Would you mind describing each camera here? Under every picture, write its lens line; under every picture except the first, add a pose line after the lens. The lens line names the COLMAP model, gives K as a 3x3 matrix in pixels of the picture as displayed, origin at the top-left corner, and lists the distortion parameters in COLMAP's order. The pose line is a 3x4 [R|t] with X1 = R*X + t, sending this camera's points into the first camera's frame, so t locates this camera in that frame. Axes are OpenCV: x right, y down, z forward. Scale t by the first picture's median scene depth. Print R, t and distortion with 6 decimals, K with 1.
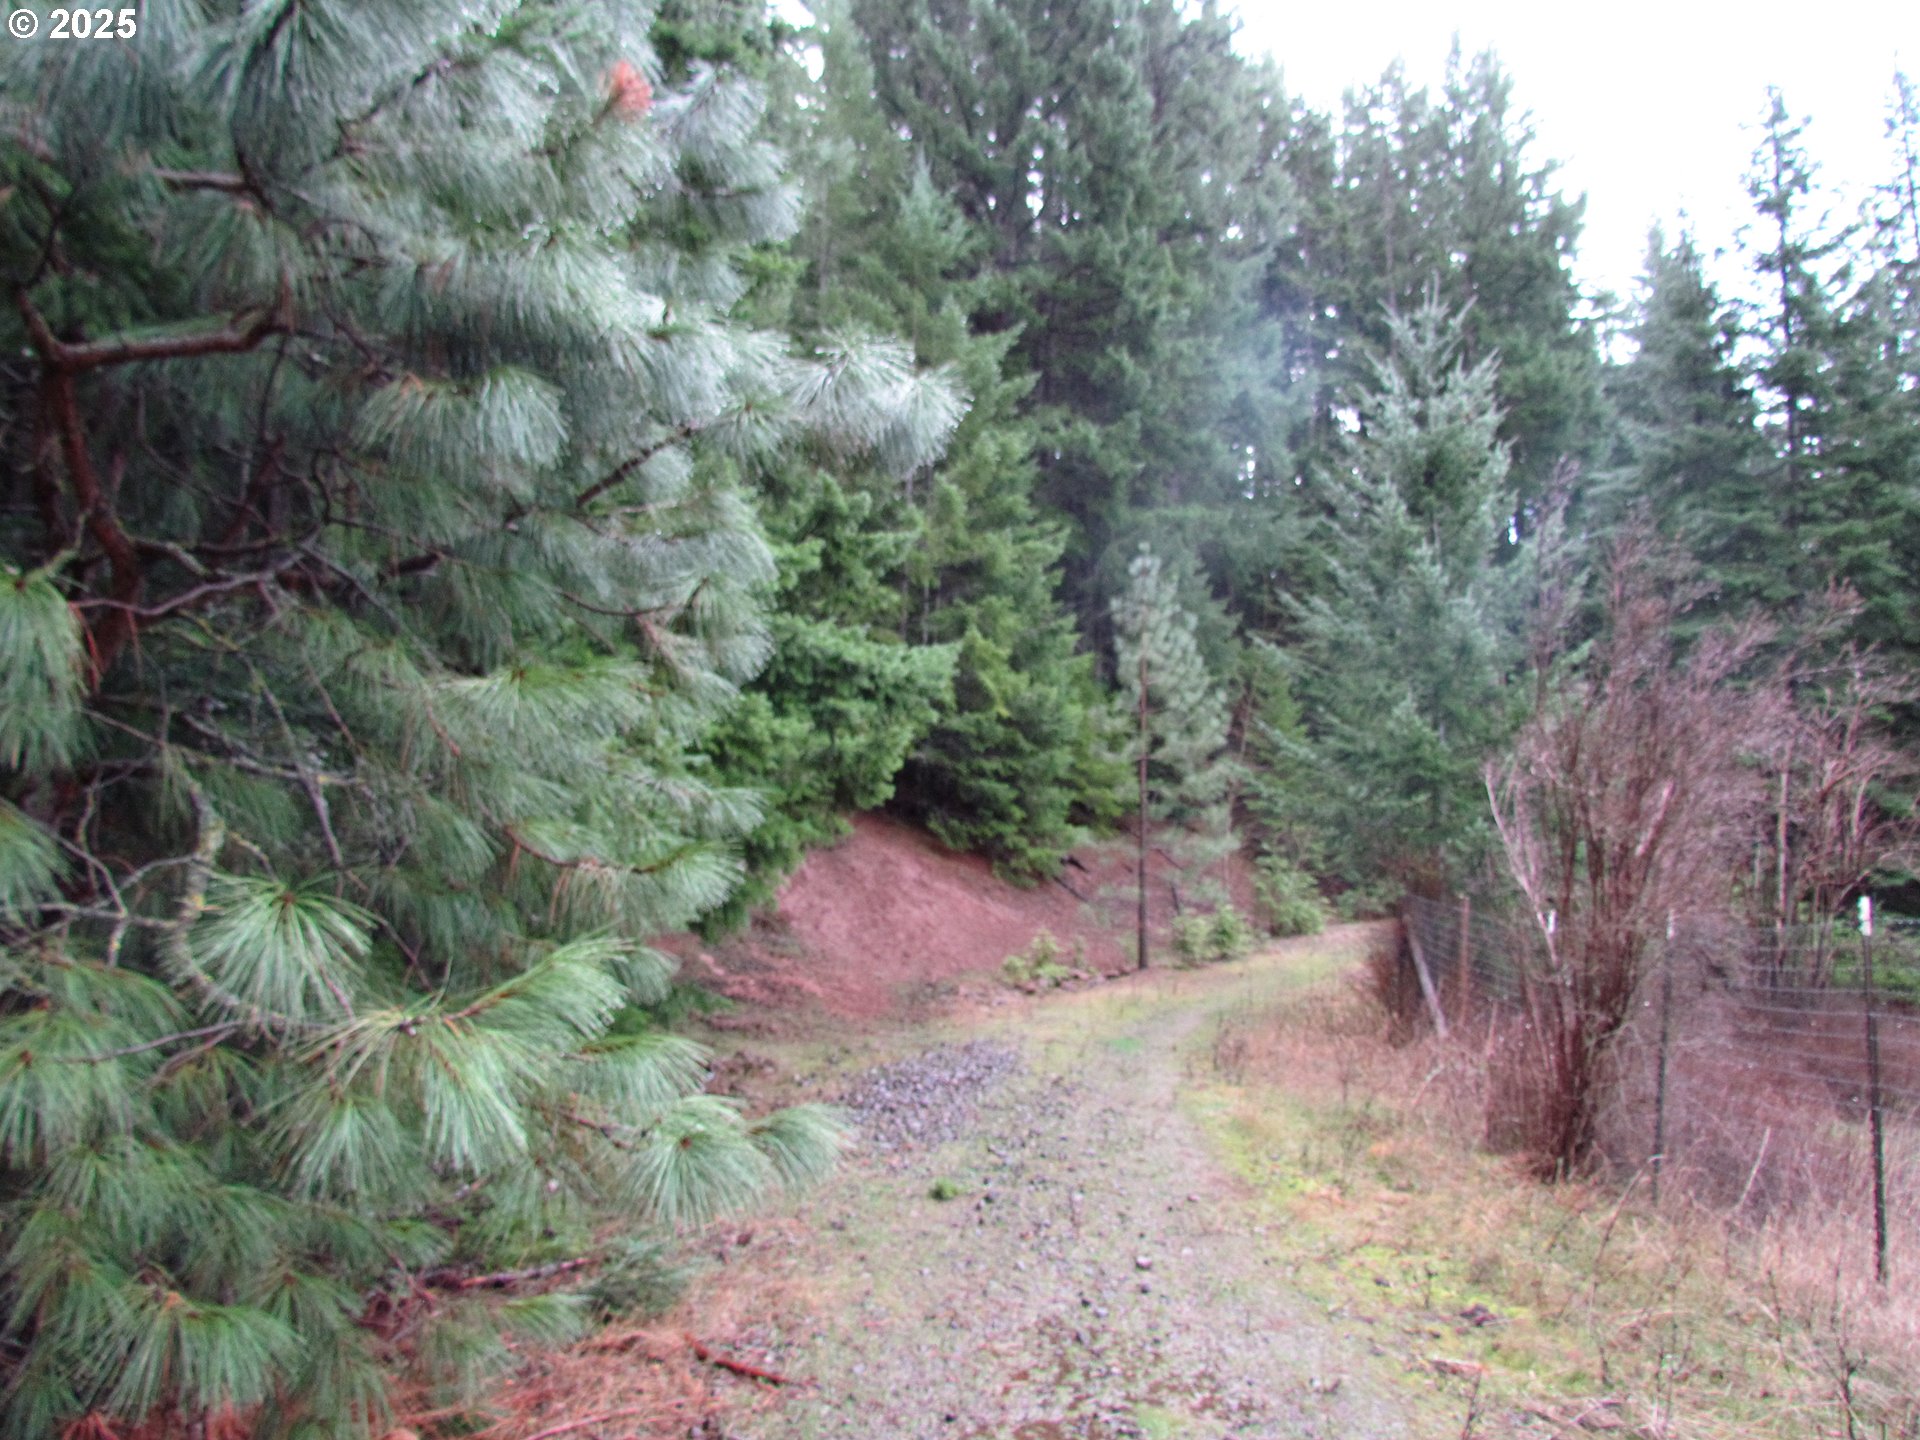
lens RADIAL K [[1388.1, 0, 967.1], [0, 1388.1, 721.9], [0, 0, 1]] dist [-0.024988, 0.007094]
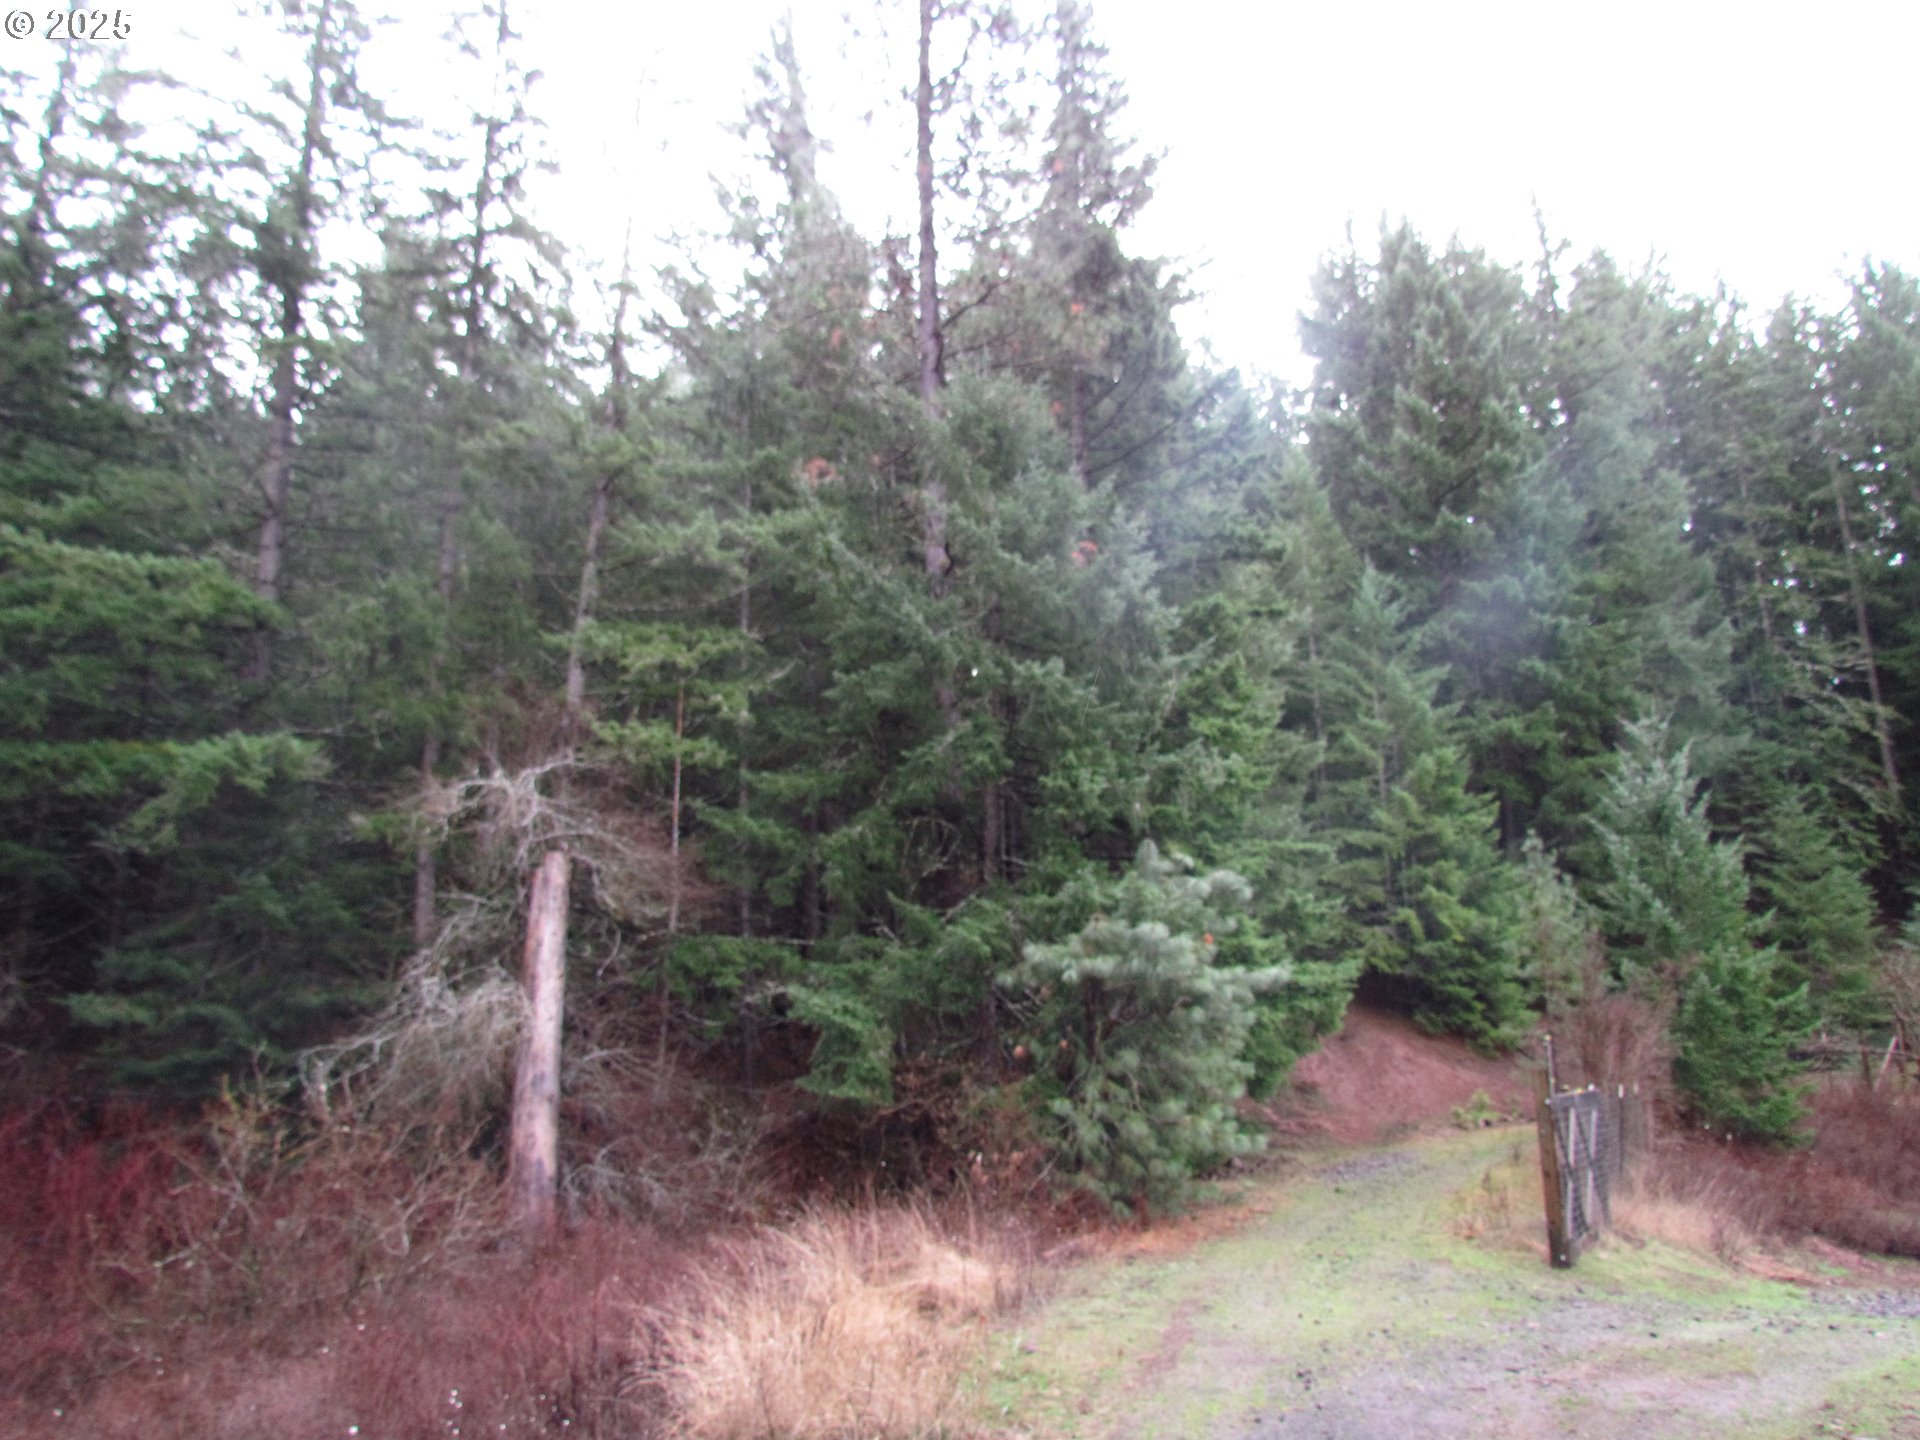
lens RADIAL K [[1388.1, 0, 967.1], [0, 1388.1, 721.9], [0, 0, 1]] dist [-0.024988, 0.007094]
pose [[0.915241, -0.116267, -0.385765, 0.141426], [0.074715, 0.989829, -0.121066, -0.095856], [0.395918, 0.081982, 0.914619, -0.575159]]
